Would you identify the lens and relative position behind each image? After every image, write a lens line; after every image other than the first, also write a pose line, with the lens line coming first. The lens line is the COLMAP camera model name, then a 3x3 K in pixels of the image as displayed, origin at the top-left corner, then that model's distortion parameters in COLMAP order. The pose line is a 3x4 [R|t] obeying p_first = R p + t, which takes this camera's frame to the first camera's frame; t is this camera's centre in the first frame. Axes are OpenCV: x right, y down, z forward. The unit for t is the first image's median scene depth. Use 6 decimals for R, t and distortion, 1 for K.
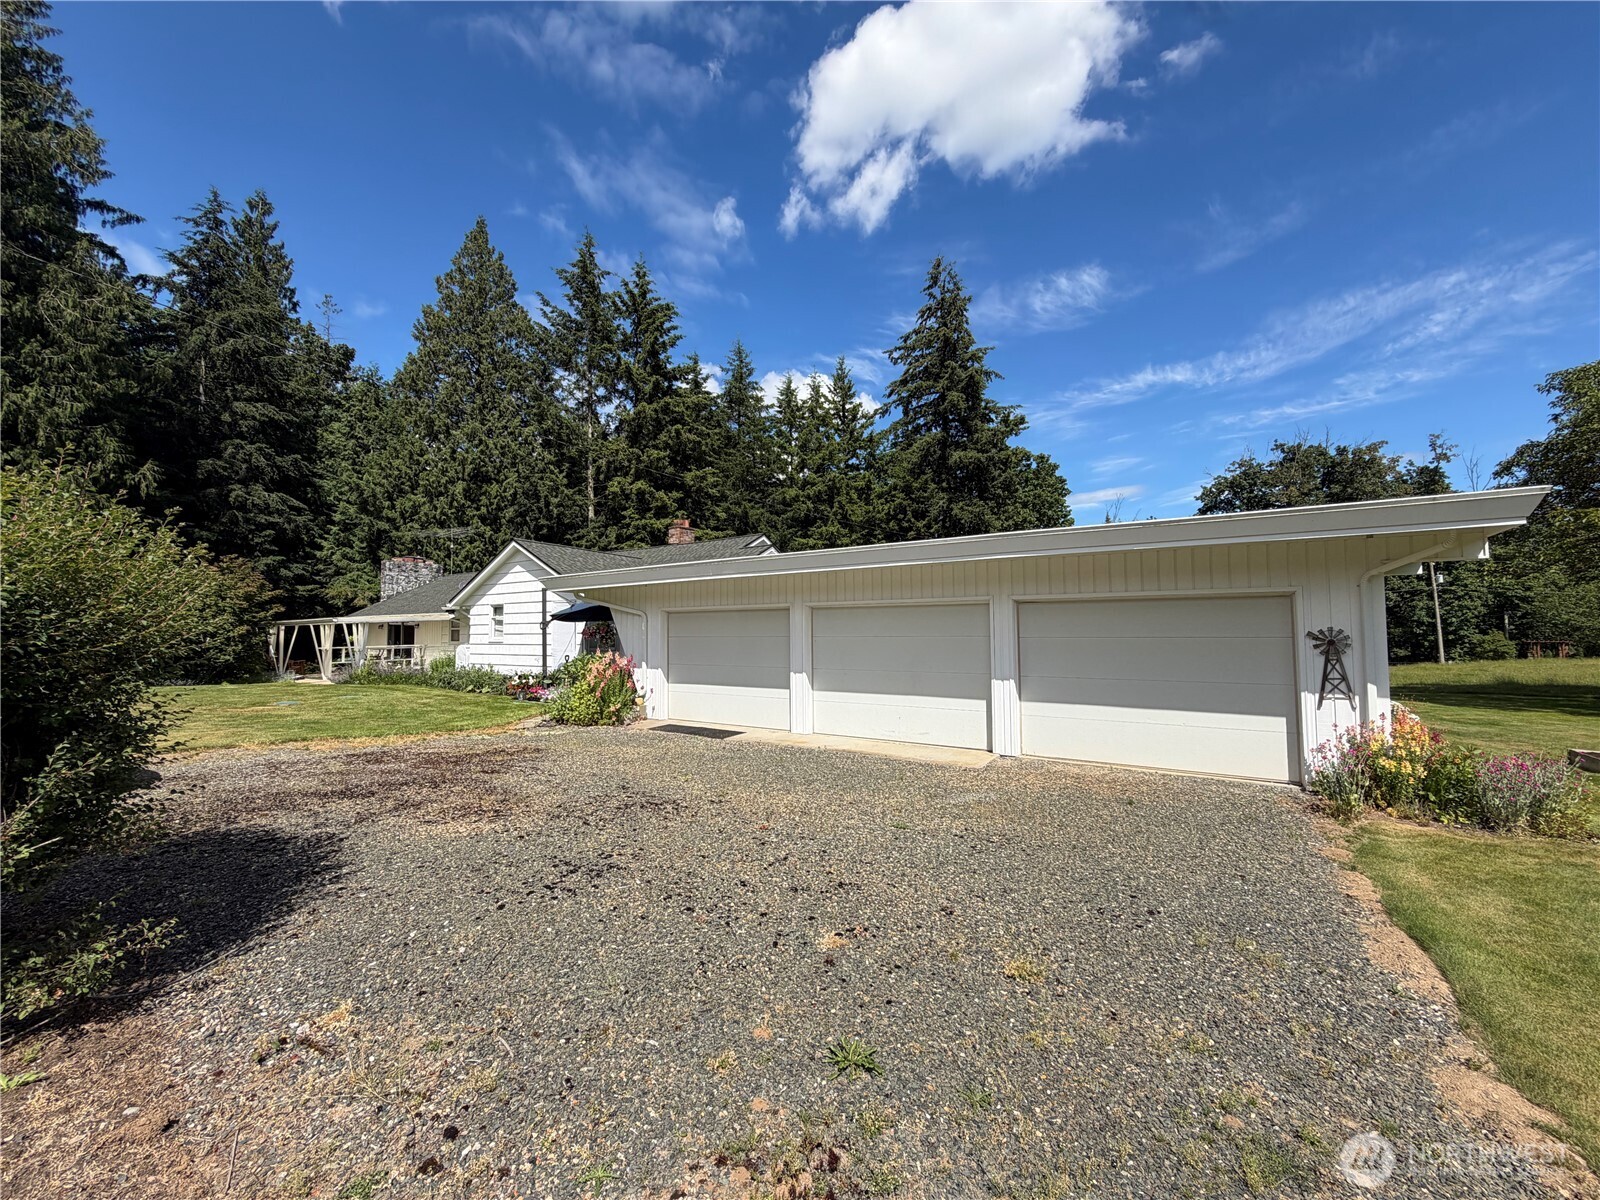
lens RADIAL K [[637.9, 0, 797.5], [0, 637.9, 602.6], [0, 0, 1]] dist [0.000718, 0.001264]
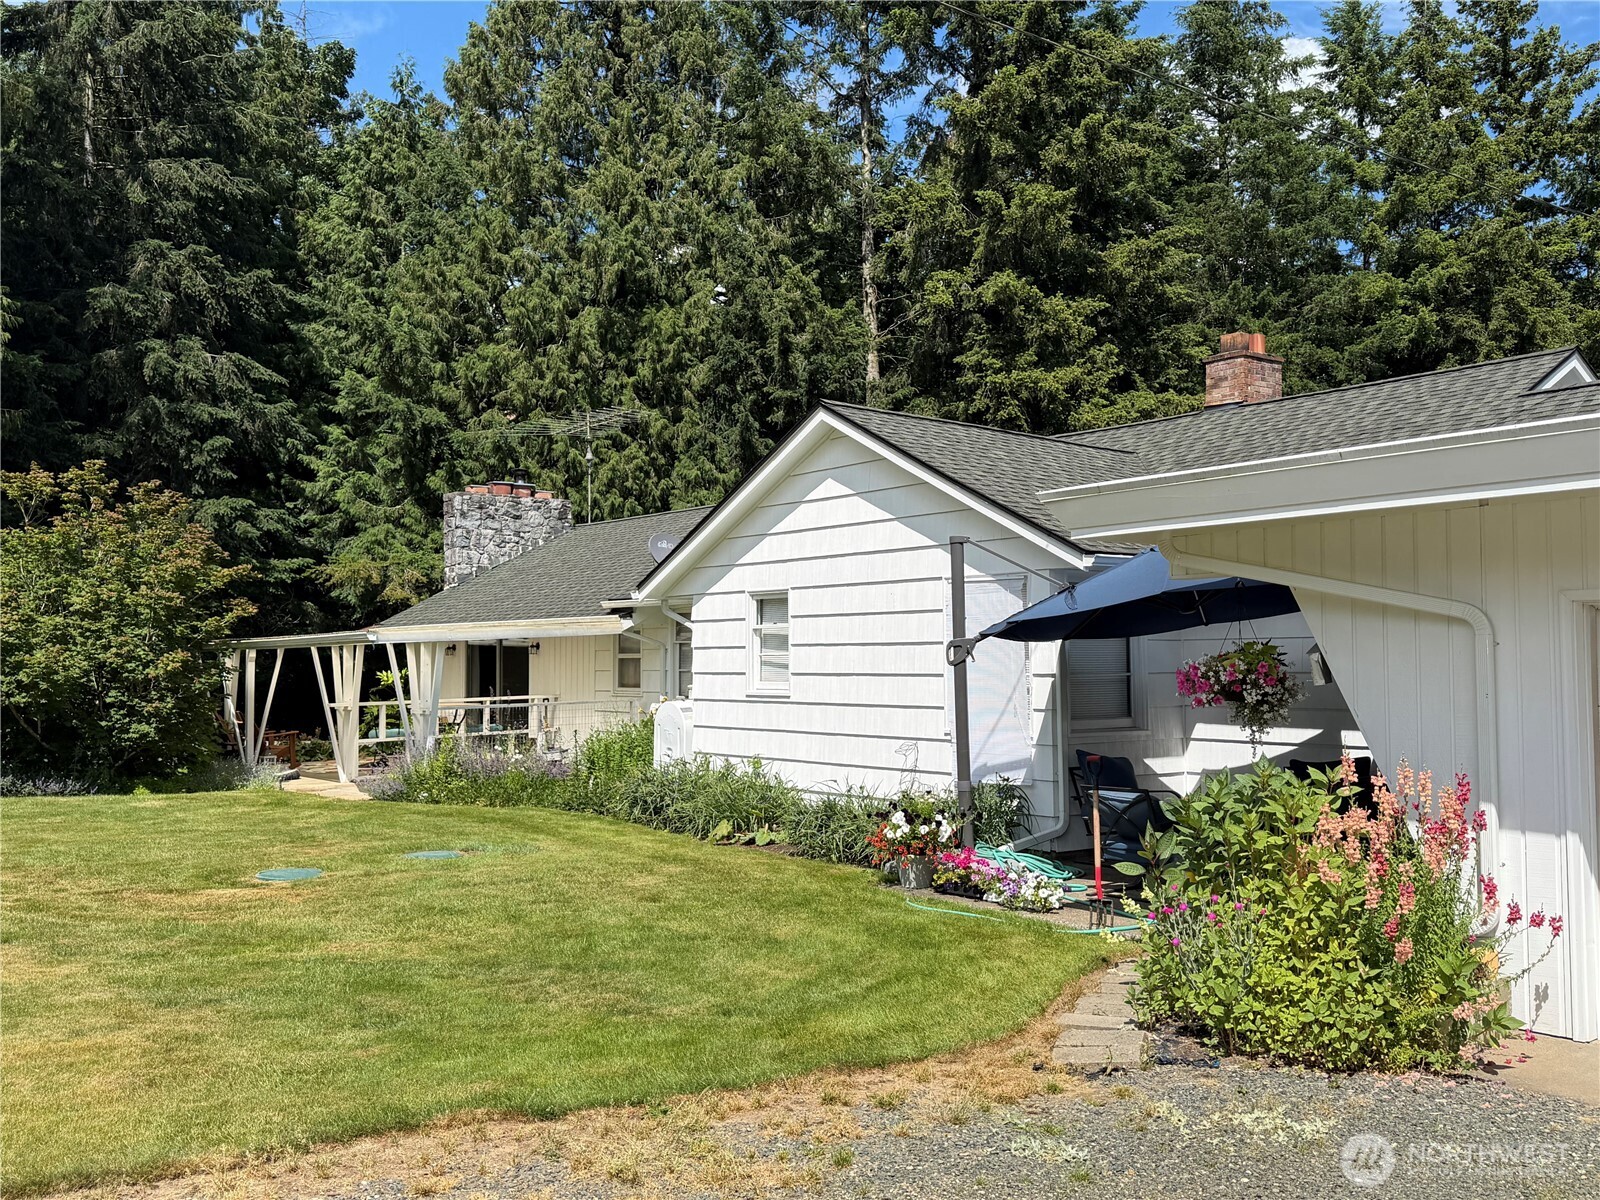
lens RADIAL K [[1438.4, 0, 806.8], [0, 1438.4, 614.5], [0, 0, 1]] dist [0.076469, -0.133148]
pose [[0.954992, -0.009310, -0.296486, -0.107233], [0.015034, 0.999742, 0.017031, 0.001314], [0.296251, -0.020722, 0.954885, 0.120542]]
